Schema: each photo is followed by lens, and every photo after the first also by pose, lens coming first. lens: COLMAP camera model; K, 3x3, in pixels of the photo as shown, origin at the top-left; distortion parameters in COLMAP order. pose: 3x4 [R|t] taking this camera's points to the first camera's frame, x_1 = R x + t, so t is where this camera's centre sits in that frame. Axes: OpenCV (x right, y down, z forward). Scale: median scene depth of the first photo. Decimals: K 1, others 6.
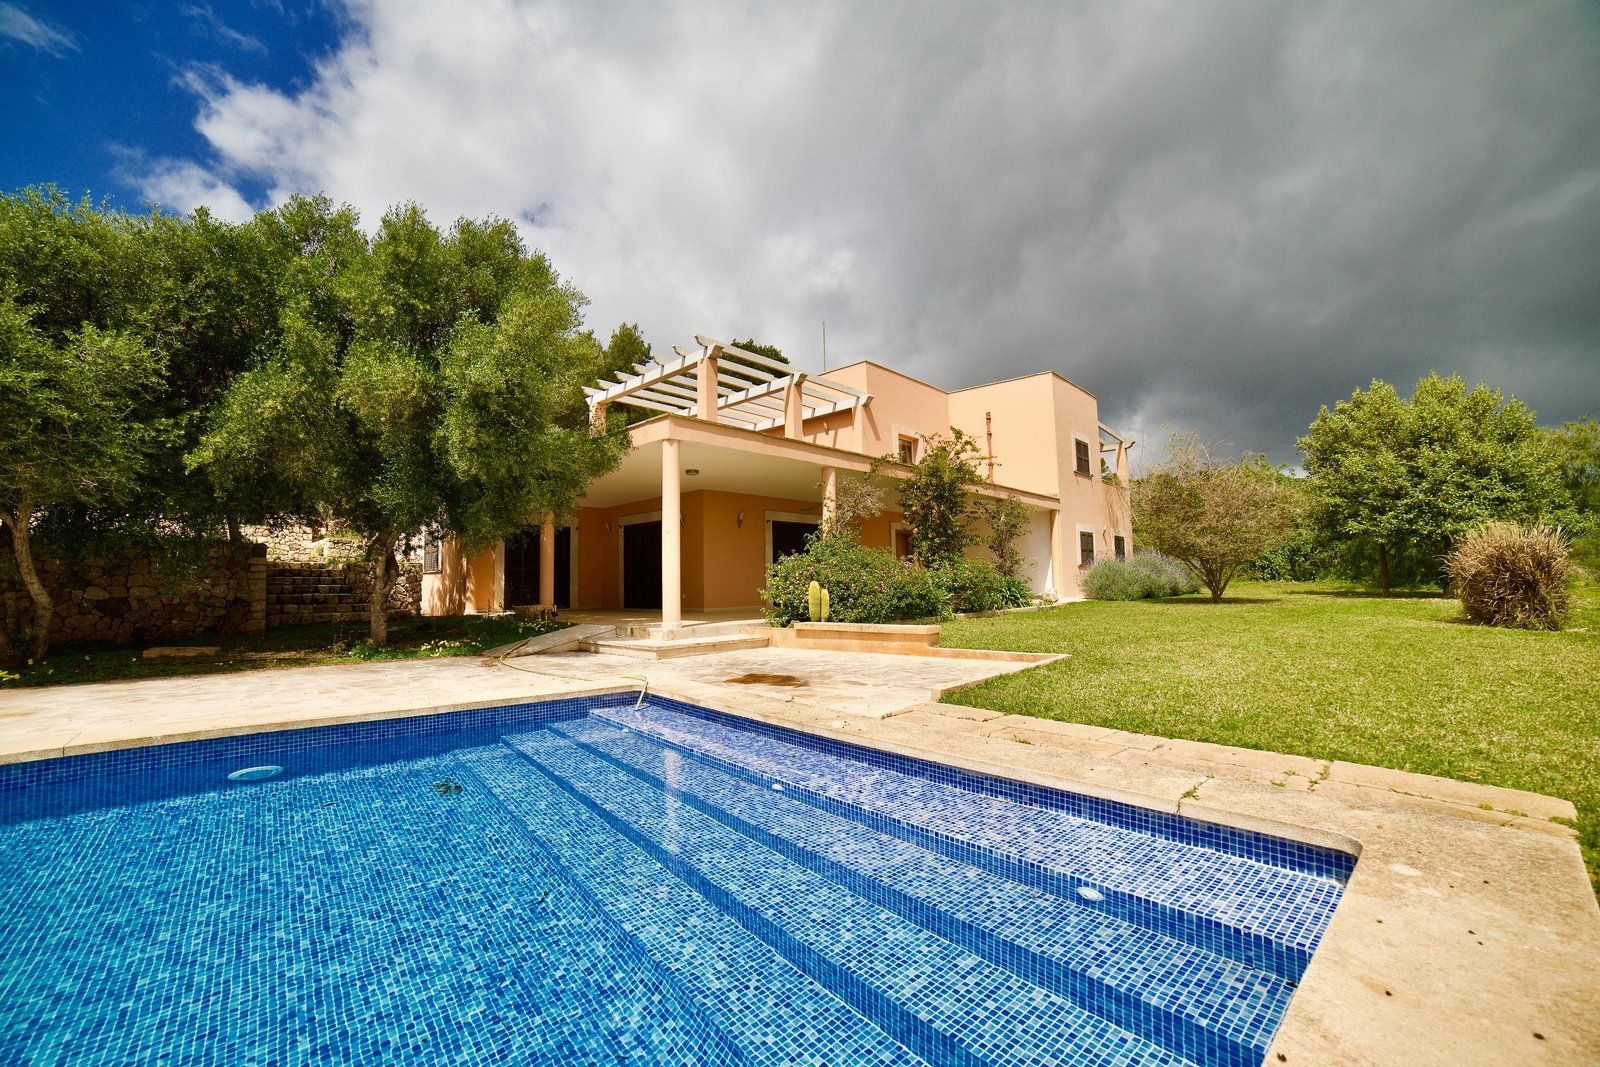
lens RADIAL K [[669.5, 0, 795.4], [0, 669.5, 540.4], [0, 0, 1]] dist [-0.053174, 0.010587]
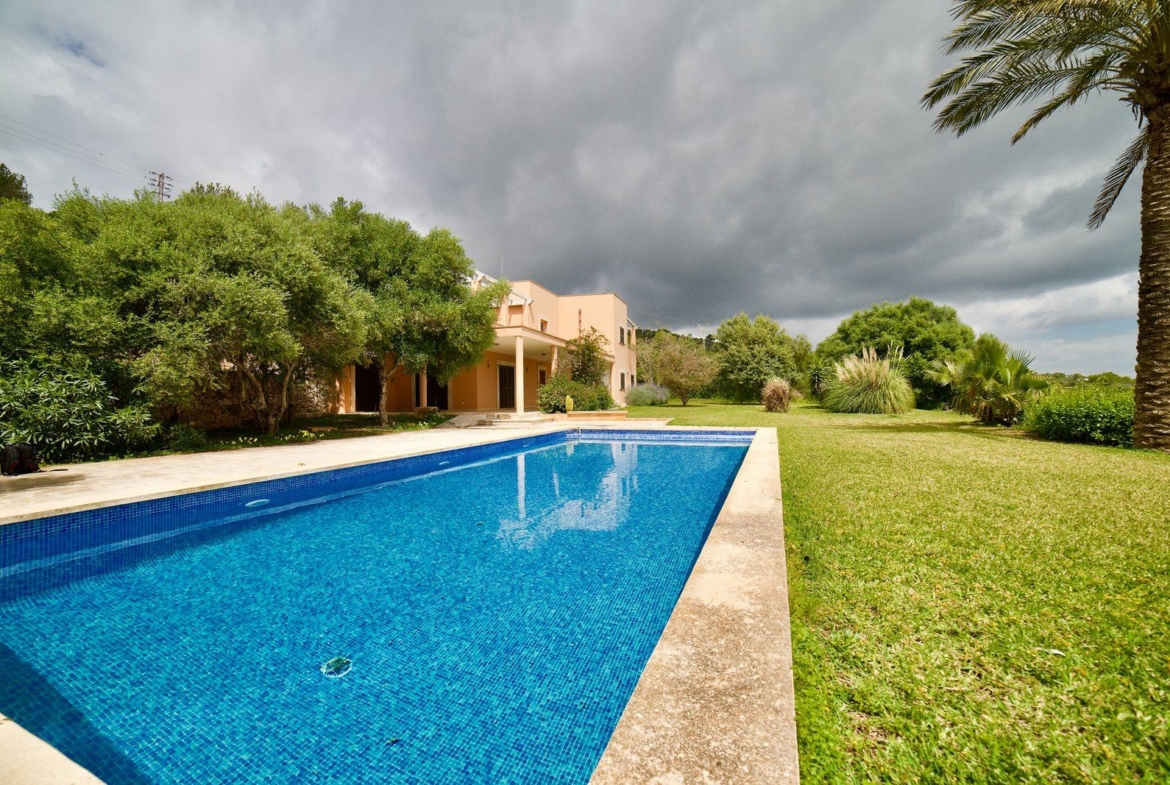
lens RADIAL K [[489.6, 0, 596.1], [0, 489.6, 407.6], [0, 0, 1]] dist [-0.053174, 0.010587]
pose [[0.888472, -0.005488, 0.458898, -0.460481], [-0.032016, 0.996751, 0.073905, -0.021685], [-0.457813, -0.080355, 0.885410, -0.427972]]
